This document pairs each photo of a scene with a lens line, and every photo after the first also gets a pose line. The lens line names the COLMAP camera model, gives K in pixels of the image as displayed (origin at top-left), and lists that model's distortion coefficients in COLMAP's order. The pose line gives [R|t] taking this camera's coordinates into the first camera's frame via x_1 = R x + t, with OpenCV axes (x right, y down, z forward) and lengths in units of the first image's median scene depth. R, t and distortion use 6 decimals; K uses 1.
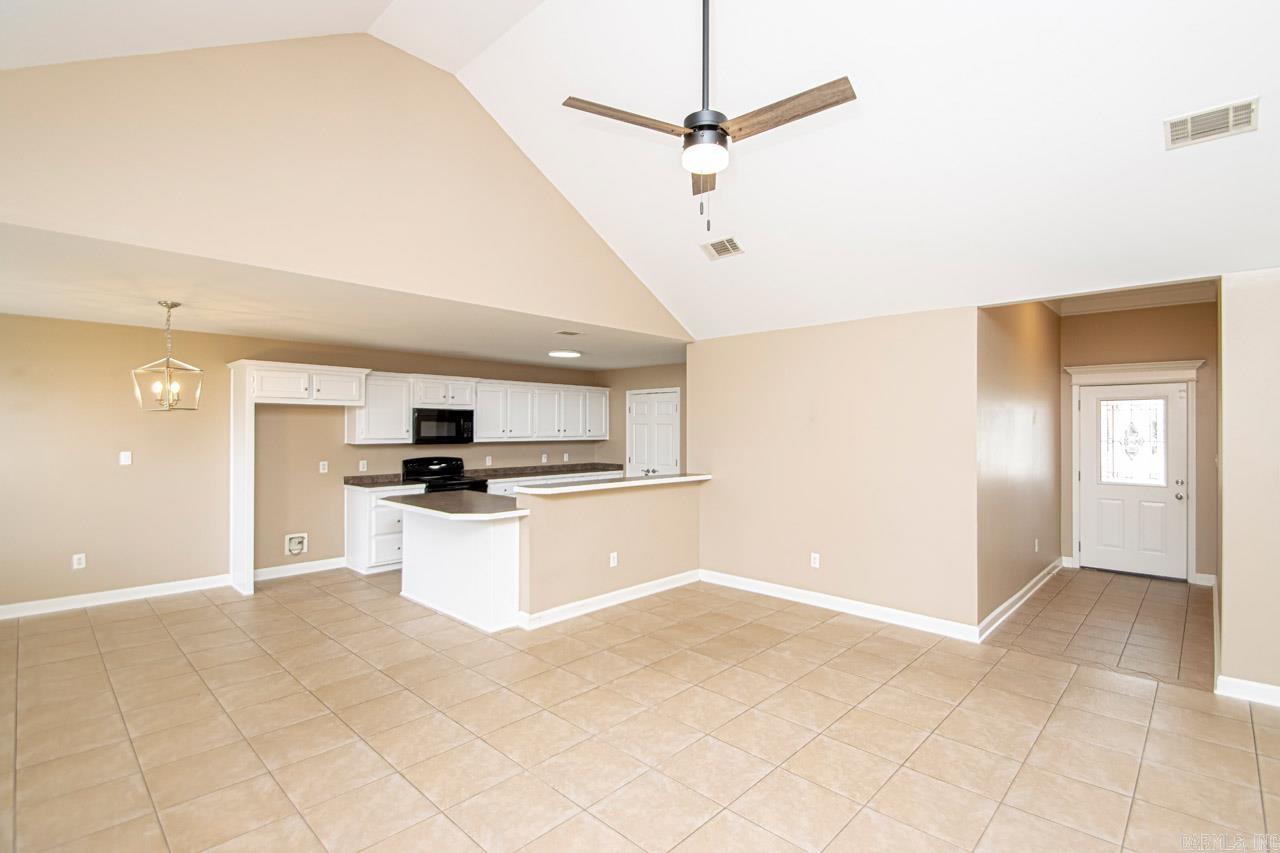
lens RADIAL K [[588.9, 0, 654.6], [0, 588.9, 429.8], [0, 0, 1]] dist [0.014455, -0.018356]
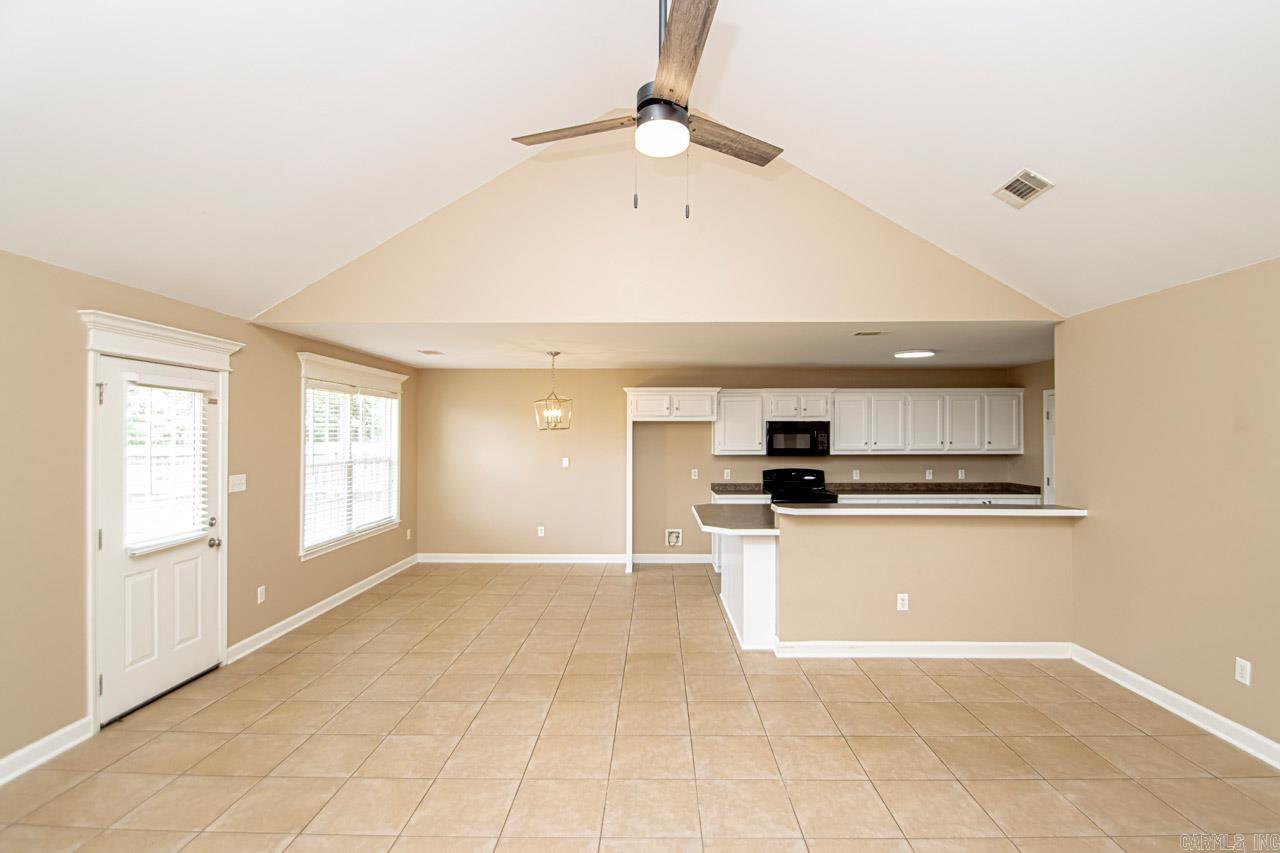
lens RADIAL K [[598.7, 0, 656.3], [0, 598.7, 430.7], [0, 0, 1]] dist [0.015481, -0.019559]
pose [[0.678454, -0.009762, -0.734578, 0.262810], [0.001499, 0.999928, -0.011904, -0.008436], [0.734641, 0.006975, 0.678420, 0.148216]]
